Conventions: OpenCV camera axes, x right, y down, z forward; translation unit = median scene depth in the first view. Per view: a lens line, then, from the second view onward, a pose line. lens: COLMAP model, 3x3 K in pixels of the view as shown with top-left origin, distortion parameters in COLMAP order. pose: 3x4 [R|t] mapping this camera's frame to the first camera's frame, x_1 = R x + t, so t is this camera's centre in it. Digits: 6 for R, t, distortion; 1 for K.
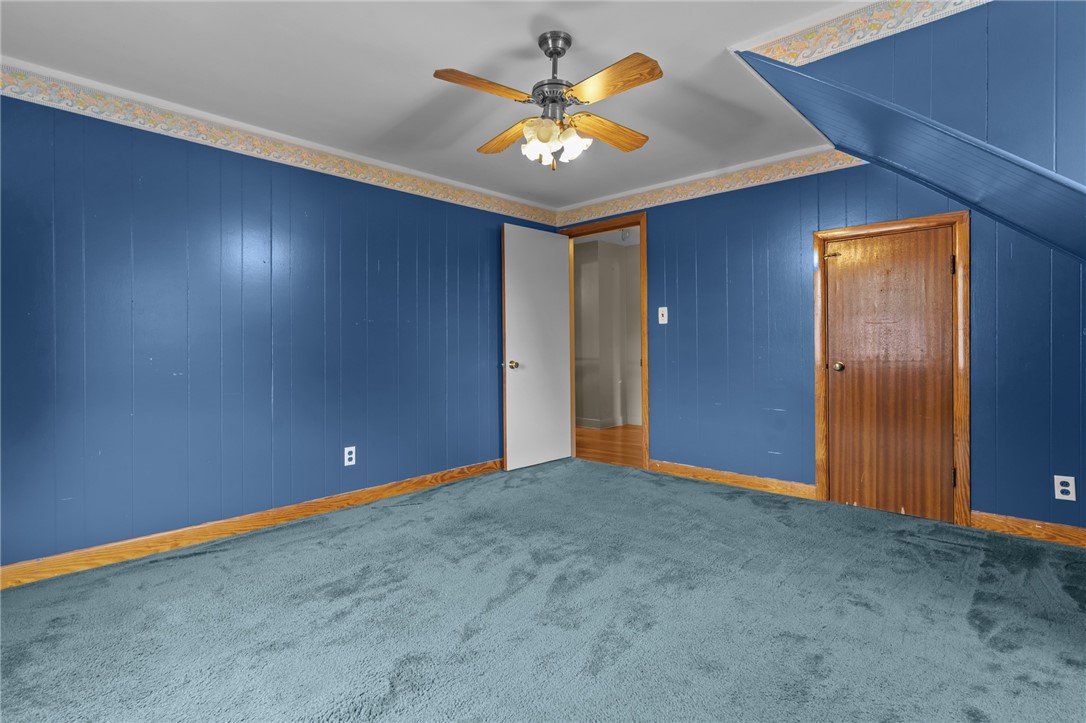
lens RADIAL K [[539.8, 0, 542.7], [0, 539.8, 348.7], [0, 0, 1]] dist [0.017635, -0.000423]
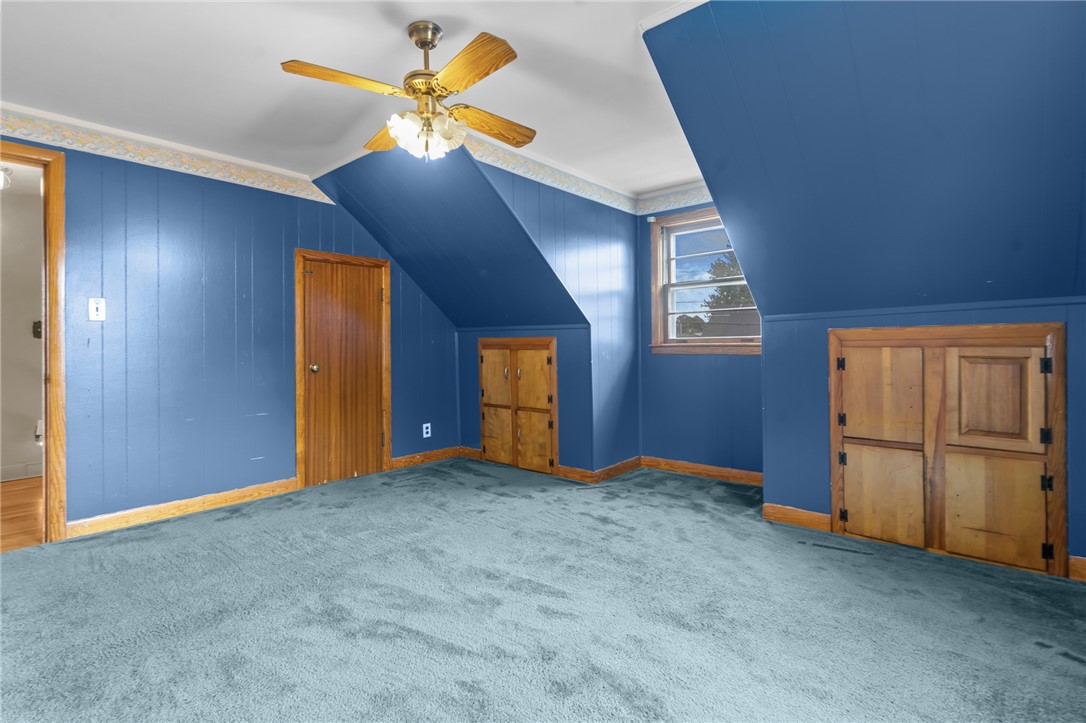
lens RADIAL K [[517.6, 0, 542.6], [0, 517.6, 342.8], [0, 0, 1]] dist [0.000532, 0.000159]
pose [[-0.010755, 0.012487, 0.999864, -0.710056], [0.019583, 0.999733, -0.012275, 0.001727], [-0.999750, 0.019448, -0.010997, 0.643637]]
